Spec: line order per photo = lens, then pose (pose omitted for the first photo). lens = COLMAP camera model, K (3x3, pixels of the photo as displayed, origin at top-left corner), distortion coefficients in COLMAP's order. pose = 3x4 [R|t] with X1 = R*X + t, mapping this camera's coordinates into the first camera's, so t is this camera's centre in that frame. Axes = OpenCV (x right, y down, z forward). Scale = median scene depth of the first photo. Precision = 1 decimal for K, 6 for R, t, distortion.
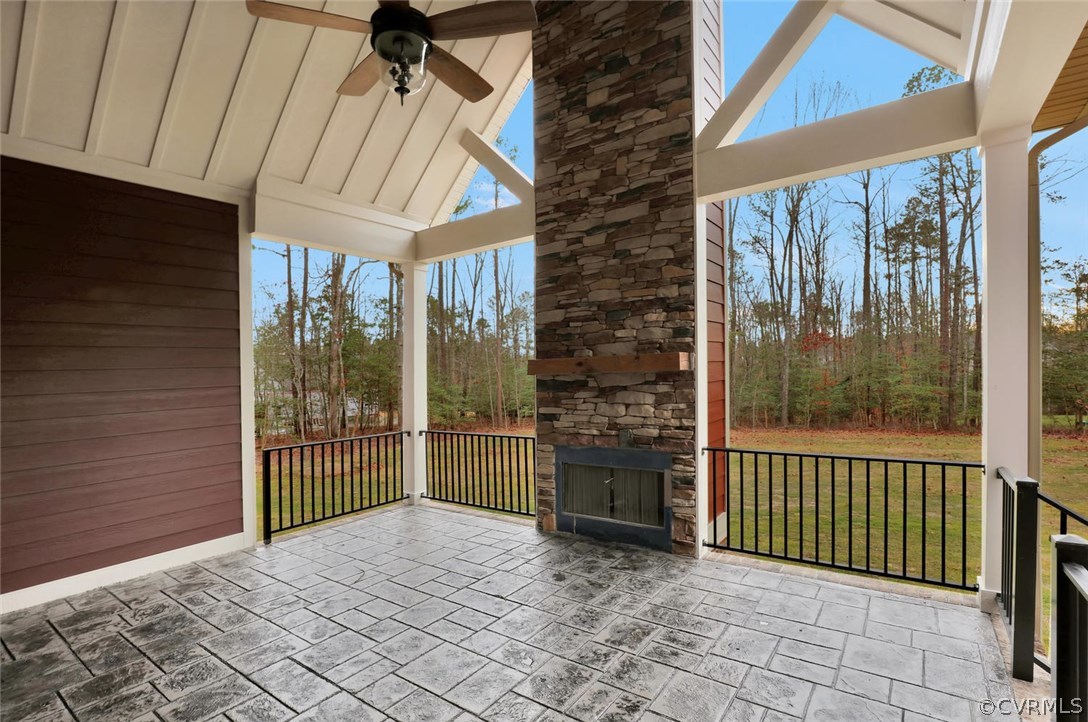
lens RADIAL K [[600.2, 0, 542.0], [0, 600.2, 369.9], [0, 0, 1]] dist [-0.023914, -0.002827]
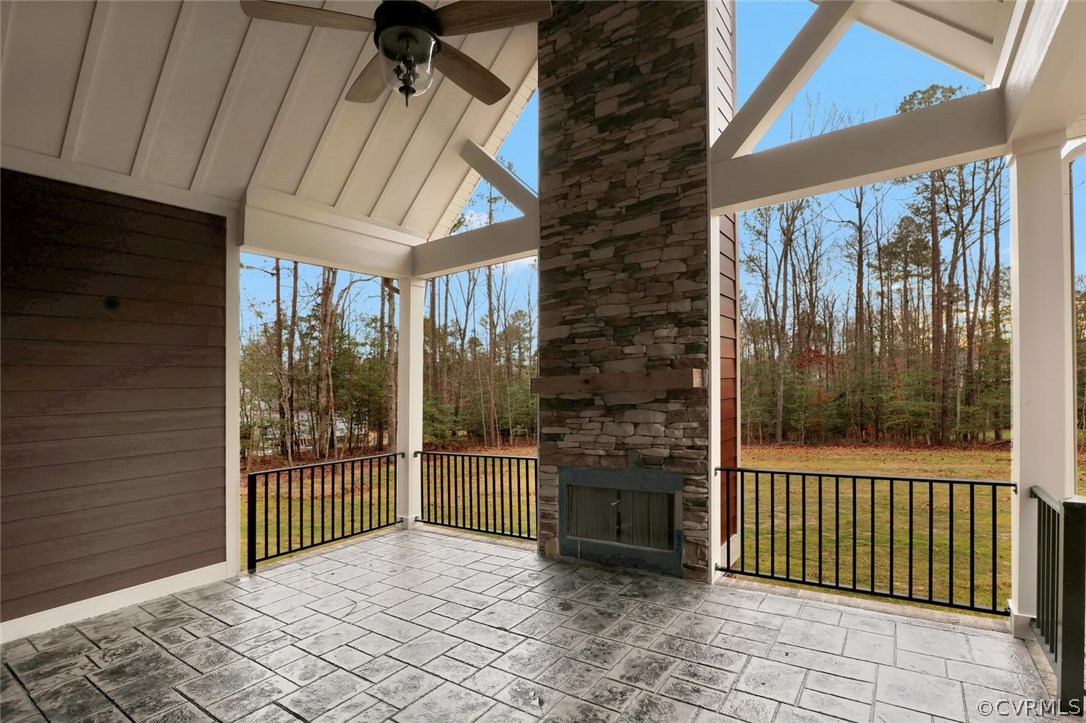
lens RADIAL K [[559.2, 0, 541.0], [0, 559.2, 365.3], [0, 0, 1]] dist [-0.024507, 0.001803]
pose [[0.998883, -0.003406, 0.047136, -0.047636], [0.005390, 0.999102, -0.042026, 0.001122], [-0.046950, 0.042234, 0.998004, 0.097527]]
